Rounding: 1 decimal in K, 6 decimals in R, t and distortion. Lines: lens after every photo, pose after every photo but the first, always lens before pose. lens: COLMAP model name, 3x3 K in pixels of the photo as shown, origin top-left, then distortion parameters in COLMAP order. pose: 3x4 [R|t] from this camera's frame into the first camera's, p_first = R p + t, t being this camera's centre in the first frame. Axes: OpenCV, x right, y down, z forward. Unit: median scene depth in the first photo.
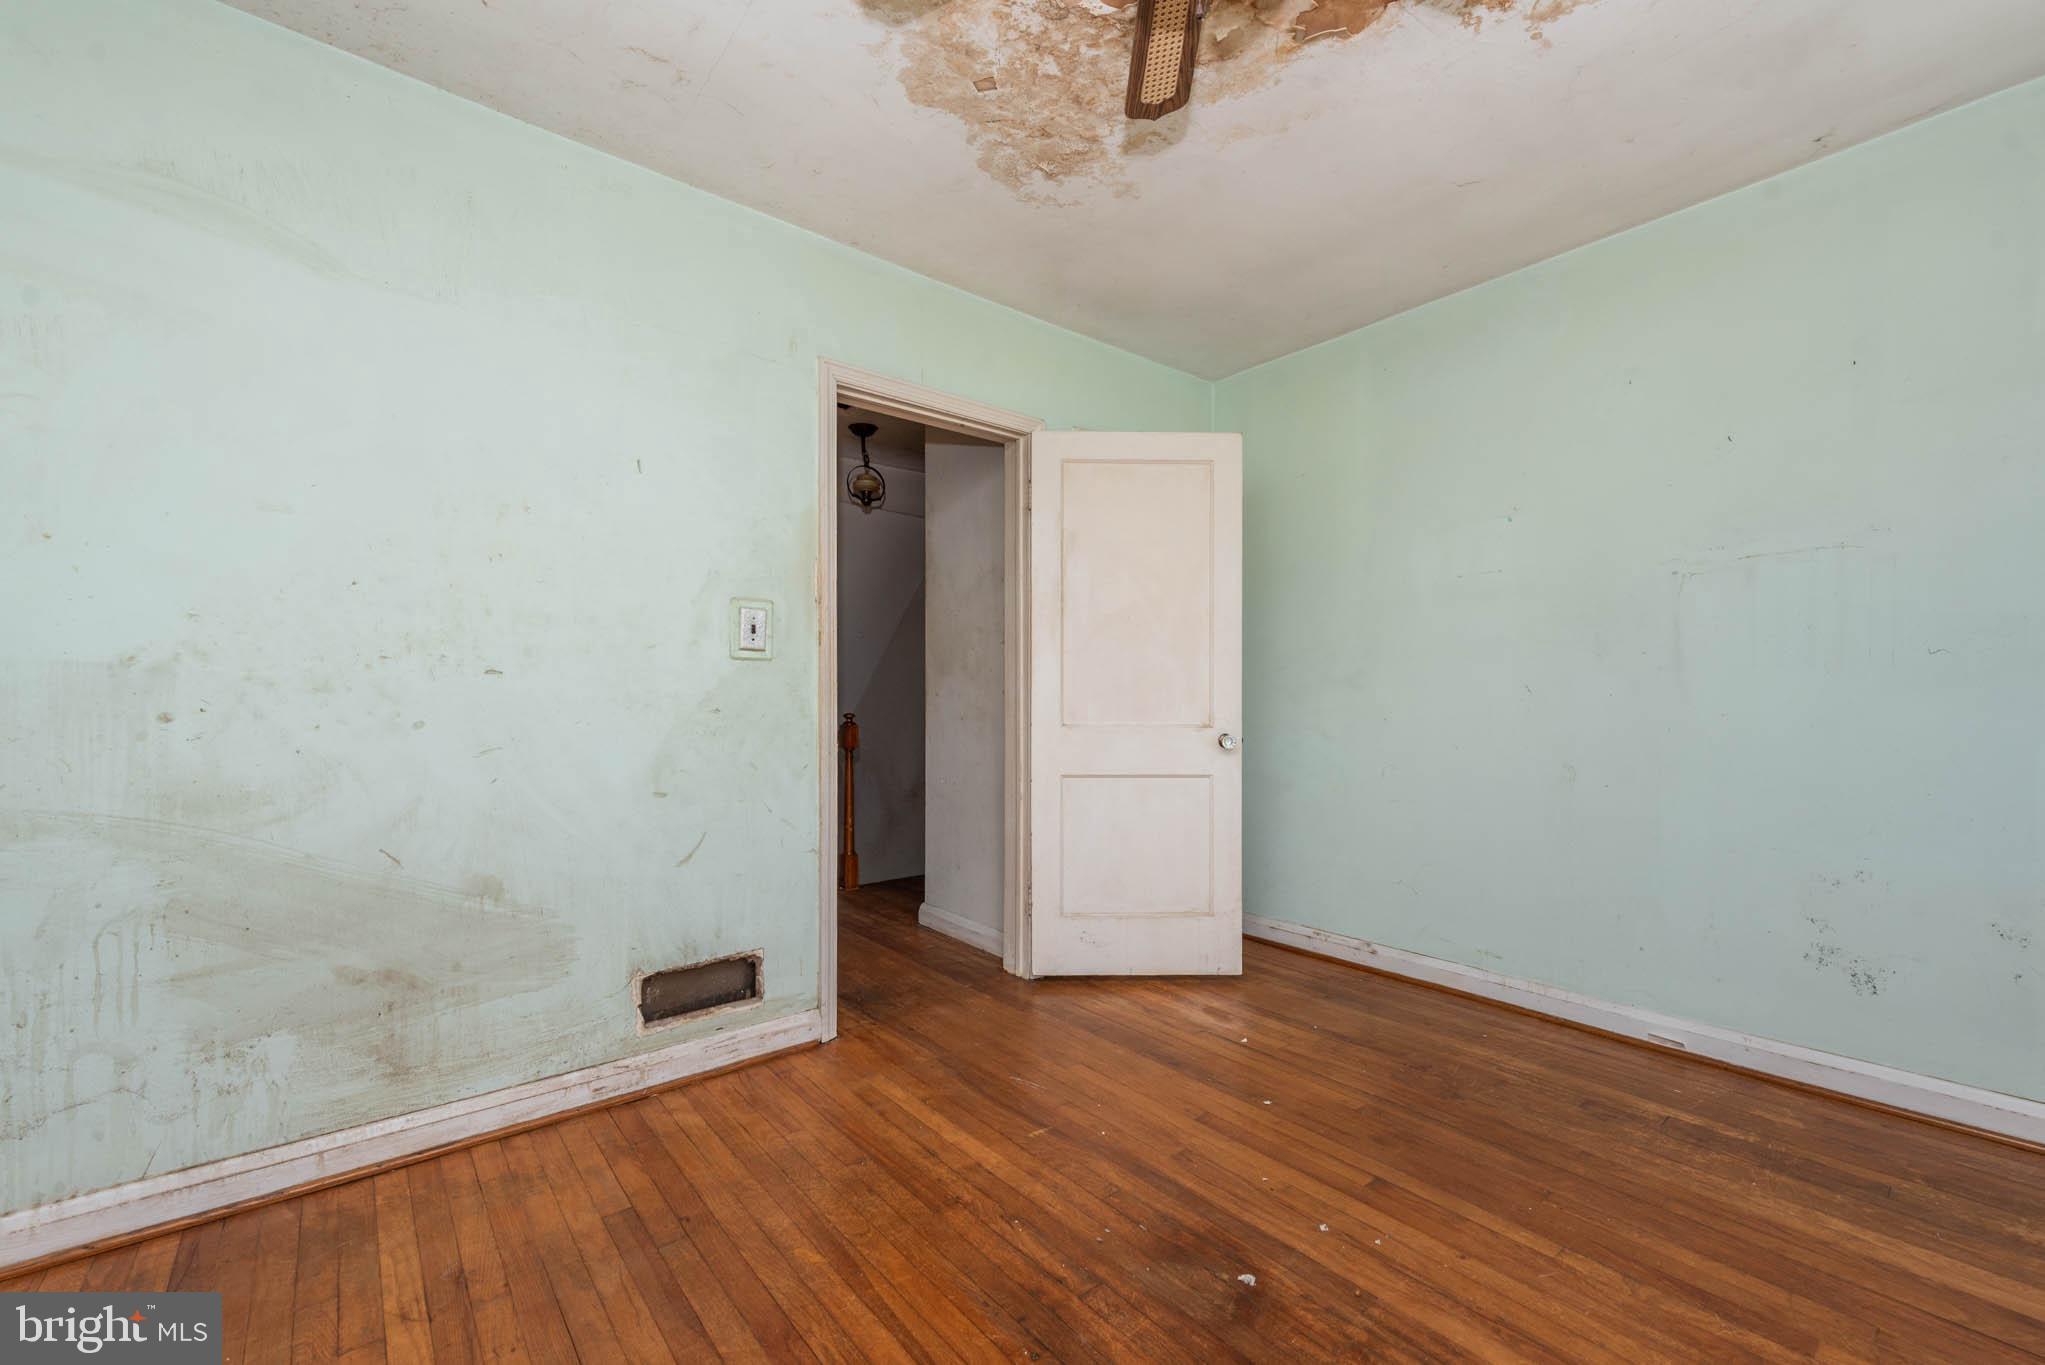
lens RADIAL K [[809.2, 0, 1022.9], [0, 809.2, 692.2], [0, 0, 1]] dist [0.010843, -0.002441]
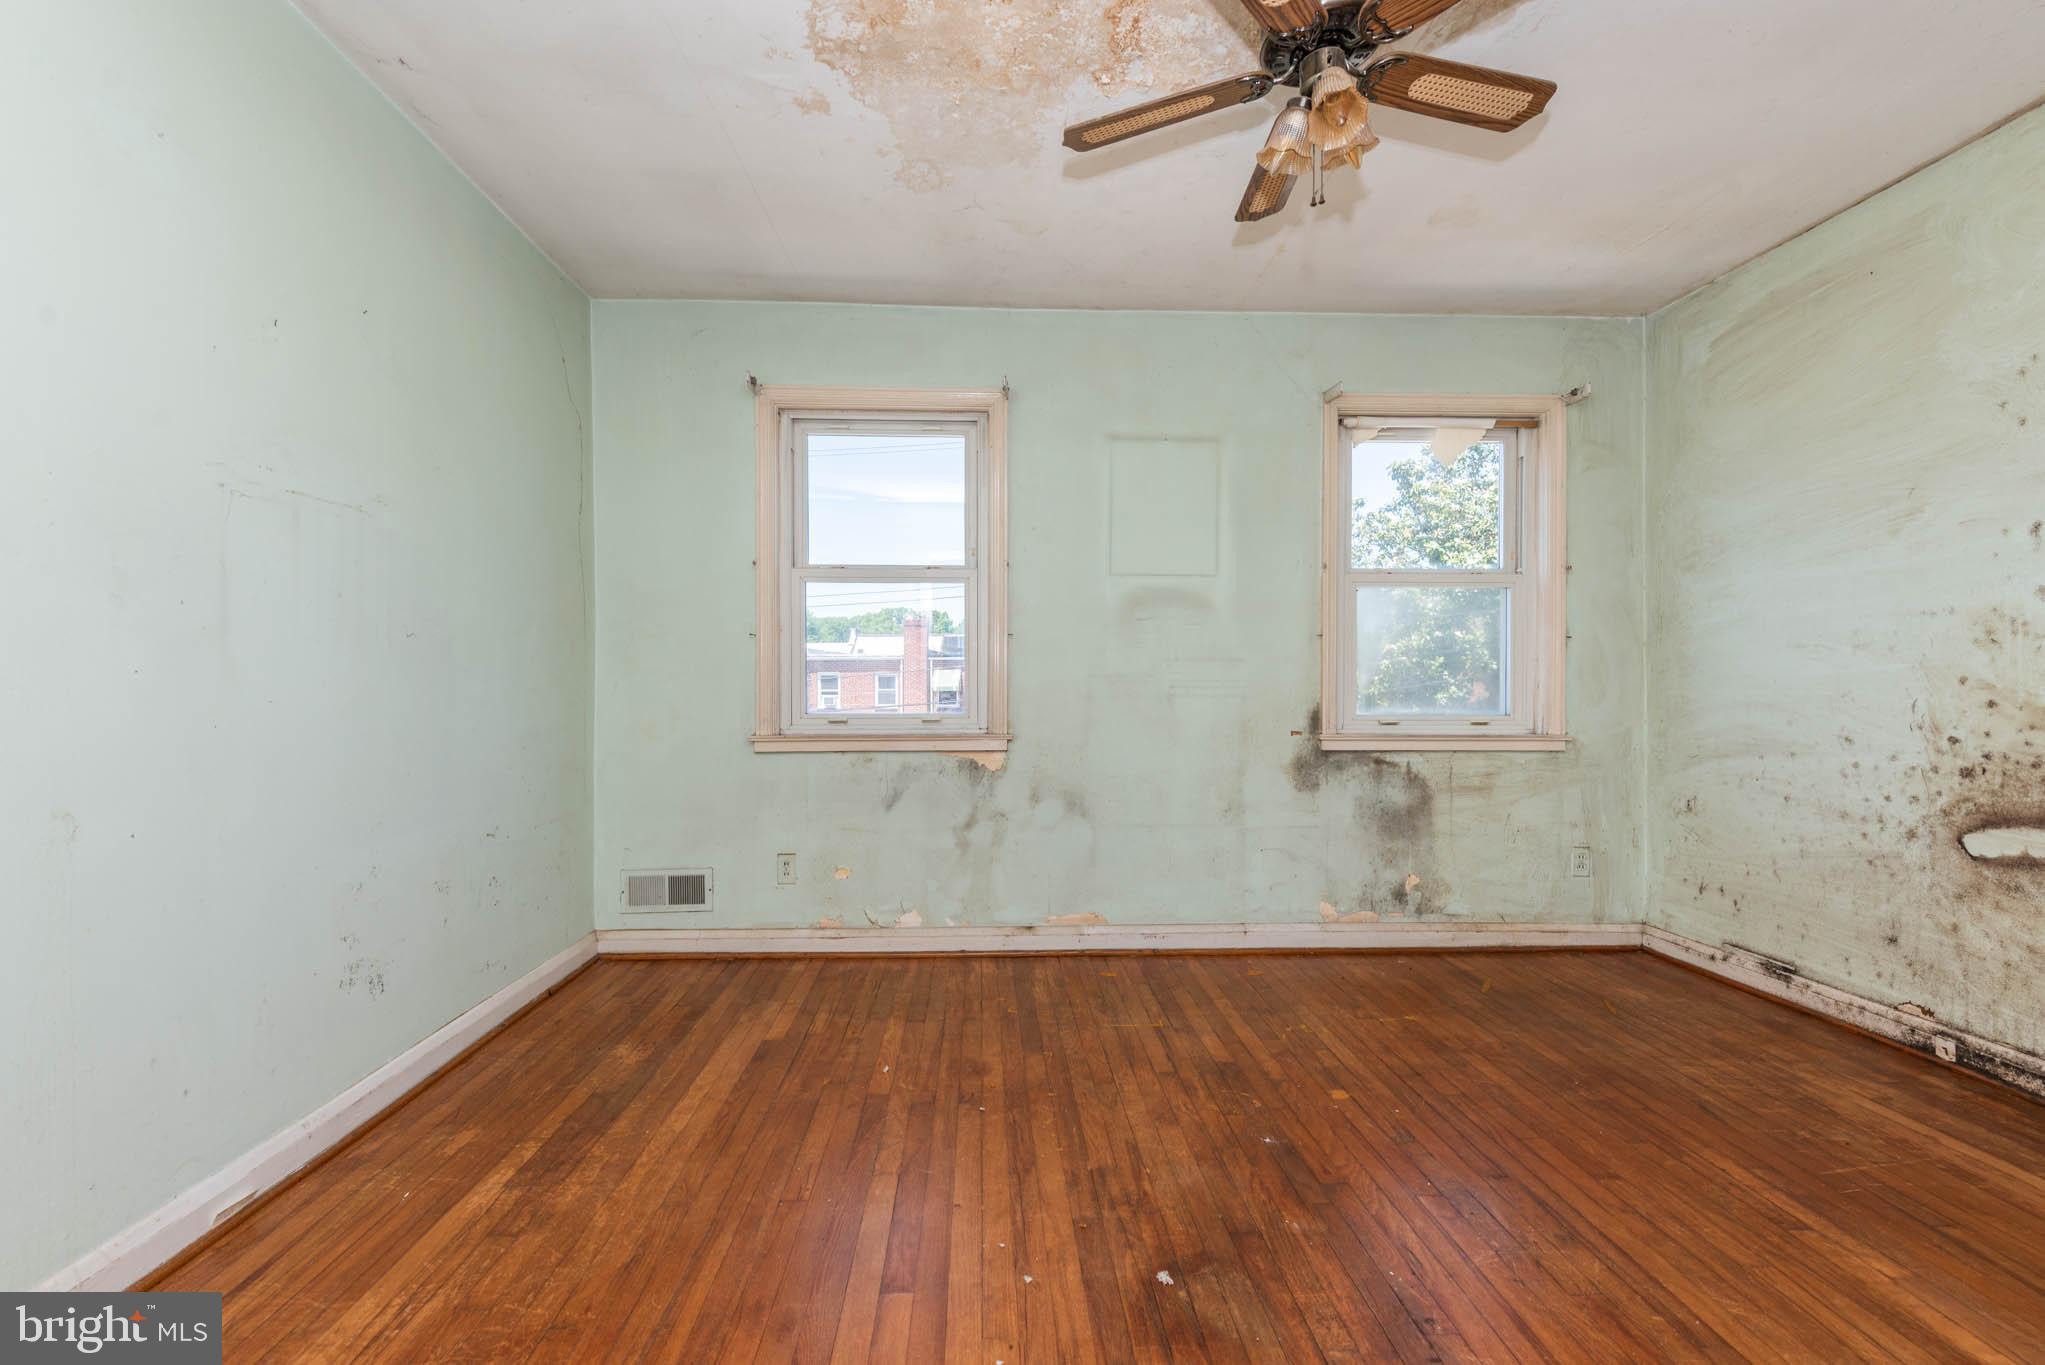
lens RADIAL K [[809.2, 0, 1019.3], [0, 809.2, 673.1], [0, 0, 1]] dist [0.010843, -0.002441]
pose [[-0.797204, 0.009625, 0.603633, -0.158494], [-0.001677, 0.999834, -0.018156, 0.019159], [-0.603707, -0.015486, -0.797056, 1.697779]]
